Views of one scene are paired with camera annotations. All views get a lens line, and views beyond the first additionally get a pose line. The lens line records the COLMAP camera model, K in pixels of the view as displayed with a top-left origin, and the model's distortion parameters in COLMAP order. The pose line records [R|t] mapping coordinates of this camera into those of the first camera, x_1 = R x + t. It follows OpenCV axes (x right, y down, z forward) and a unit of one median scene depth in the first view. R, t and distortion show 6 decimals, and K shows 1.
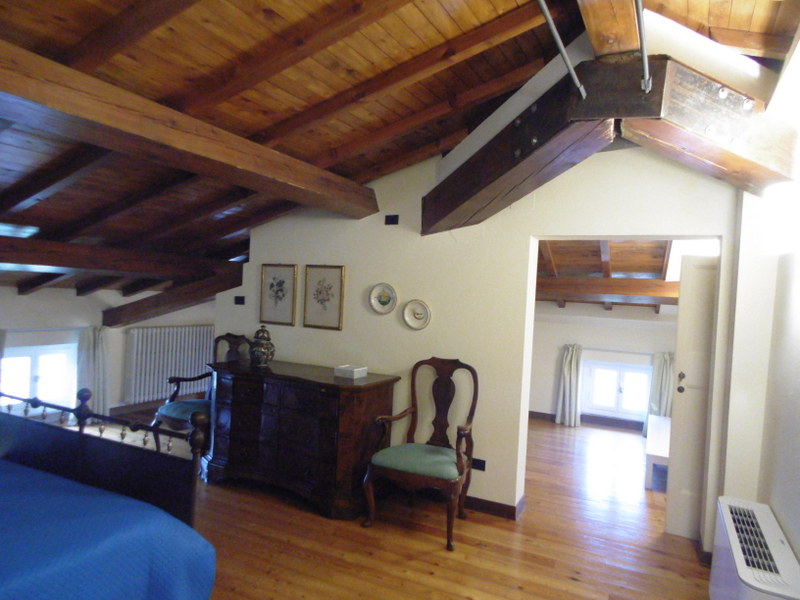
lens RADIAL K [[527.0, 0, 398.3], [0, 527.0, 305.0], [0, 0, 1]] dist [0.013469, -0.011016]
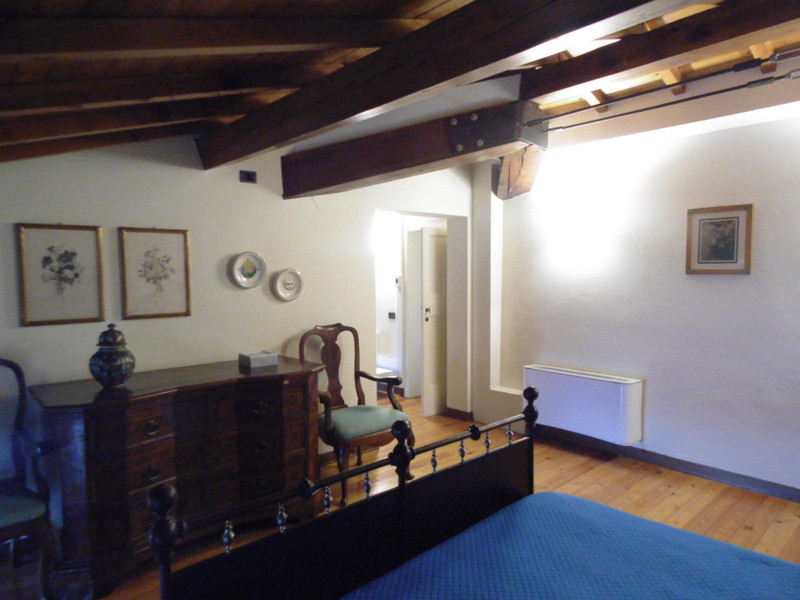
lens RADIAL K [[527.0, 0, 397.5], [0, 527.0, 296.7], [0, 0, 1]] dist [0.013469, -0.011016]
pose [[0.359819, -0.103916, 0.927217, -0.702818], [0.049241, 0.994508, 0.092349, -0.034557], [-0.931722, 0.012428, 0.362960, 0.447828]]
